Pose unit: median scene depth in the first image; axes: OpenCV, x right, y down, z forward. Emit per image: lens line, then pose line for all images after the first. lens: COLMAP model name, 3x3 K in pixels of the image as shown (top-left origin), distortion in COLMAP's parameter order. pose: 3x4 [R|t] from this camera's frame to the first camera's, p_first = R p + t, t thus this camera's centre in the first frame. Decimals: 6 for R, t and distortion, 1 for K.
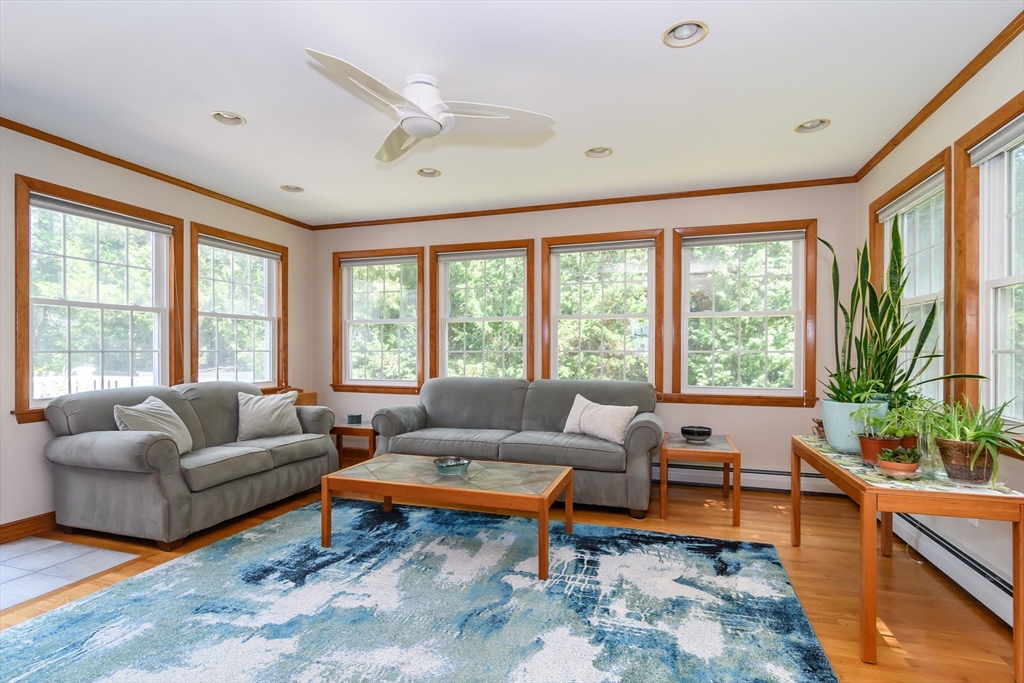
lens RADIAL K [[488.2, 0, 509.1], [0, 488.2, 351.3], [0, 0, 1]] dist [-0.001919, 0.000203]
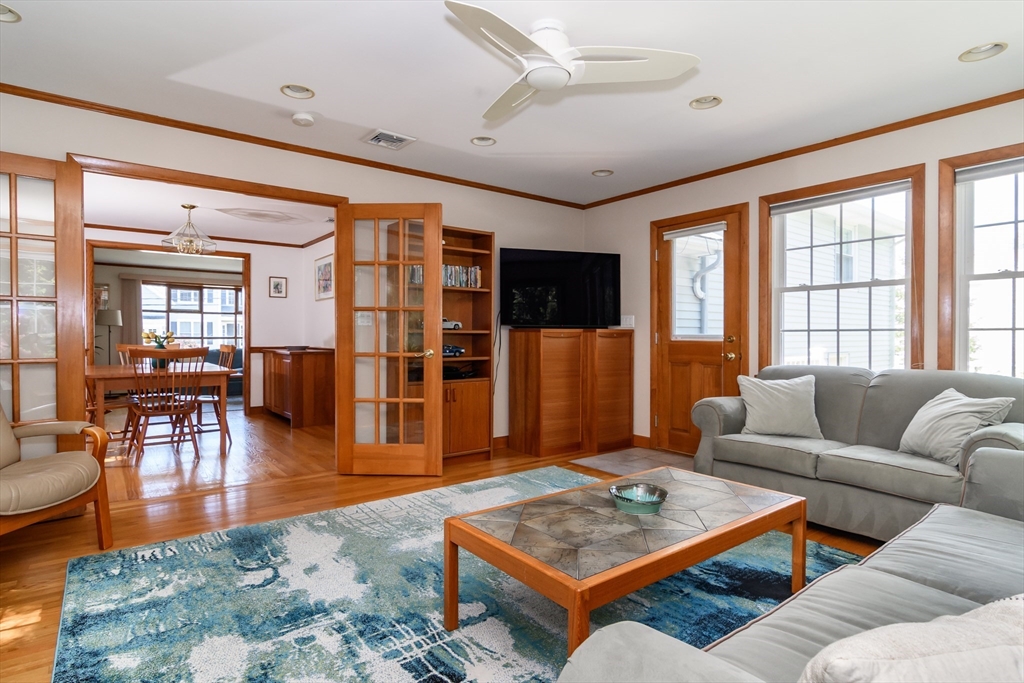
lens RADIAL K [[525.4, 0, 508.5], [0, 525.4, 339.7], [0, 0, 1]] dist [-0.007170, -0.000630]
pose [[-0.555399, 0.006154, -0.831561, 0.680285], [-0.000454, 0.999970, 0.007704, 0.018946], [0.831584, 0.004656, -0.555379, 1.507849]]
